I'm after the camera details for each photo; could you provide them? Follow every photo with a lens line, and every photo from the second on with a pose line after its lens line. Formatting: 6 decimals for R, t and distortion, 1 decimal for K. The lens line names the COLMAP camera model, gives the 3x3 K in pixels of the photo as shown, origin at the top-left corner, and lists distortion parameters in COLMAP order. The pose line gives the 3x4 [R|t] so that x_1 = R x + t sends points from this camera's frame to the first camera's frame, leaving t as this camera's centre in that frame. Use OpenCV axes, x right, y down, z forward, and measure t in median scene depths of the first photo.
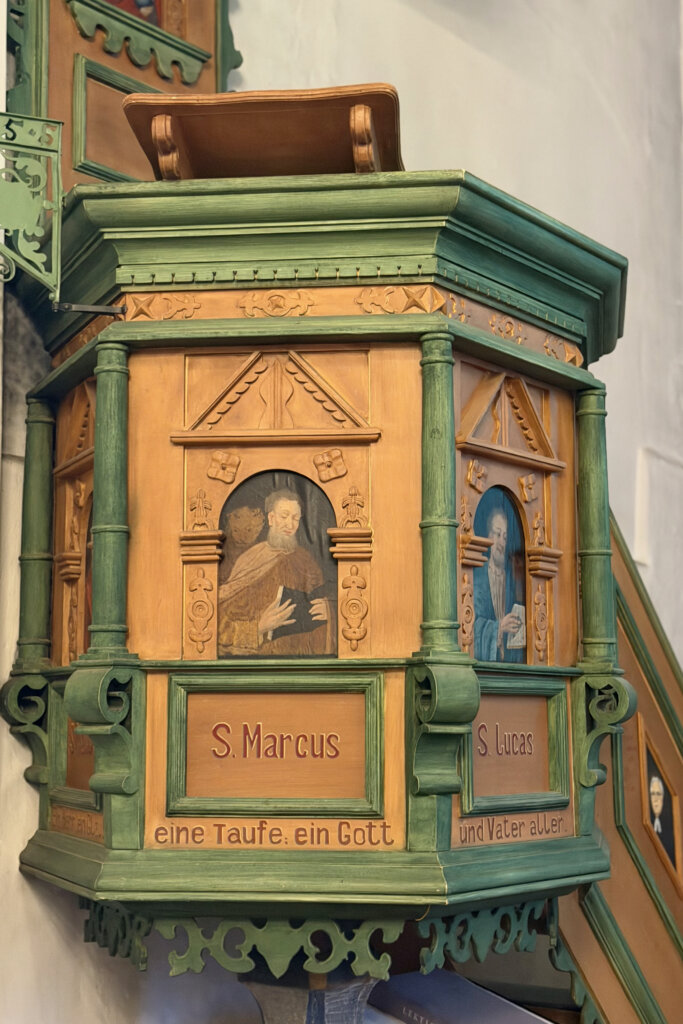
lens RADIAL K [[1571.6, 0, 341.5], [0, 1571.6, 512.0], [0, 0, 1]] dist [0.005969, 0.006926]
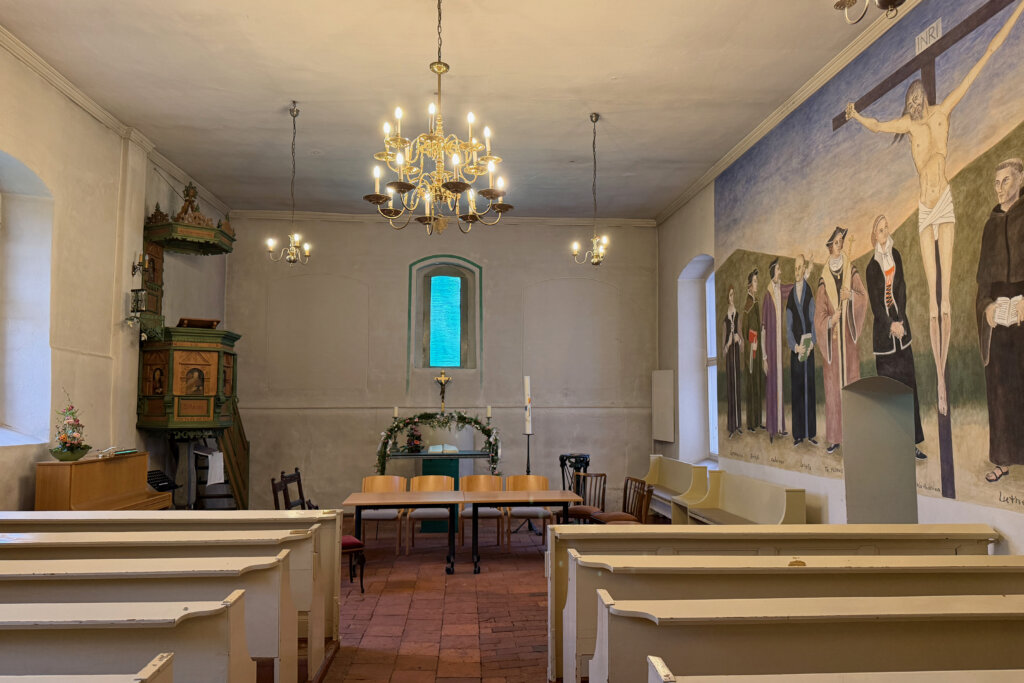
lens RADIAL K [[733.3, 0, 512.0], [0, 733.3, 341.5], [0, 0, 1]] dist [-0.006024, -0.006039]
pose [[0.756389, 0.061085, 0.651264, -1.130957], [-0.097316, 0.995059, 0.019693, -0.354310], [-0.646843, -0.078274, 0.758596, -2.444639]]
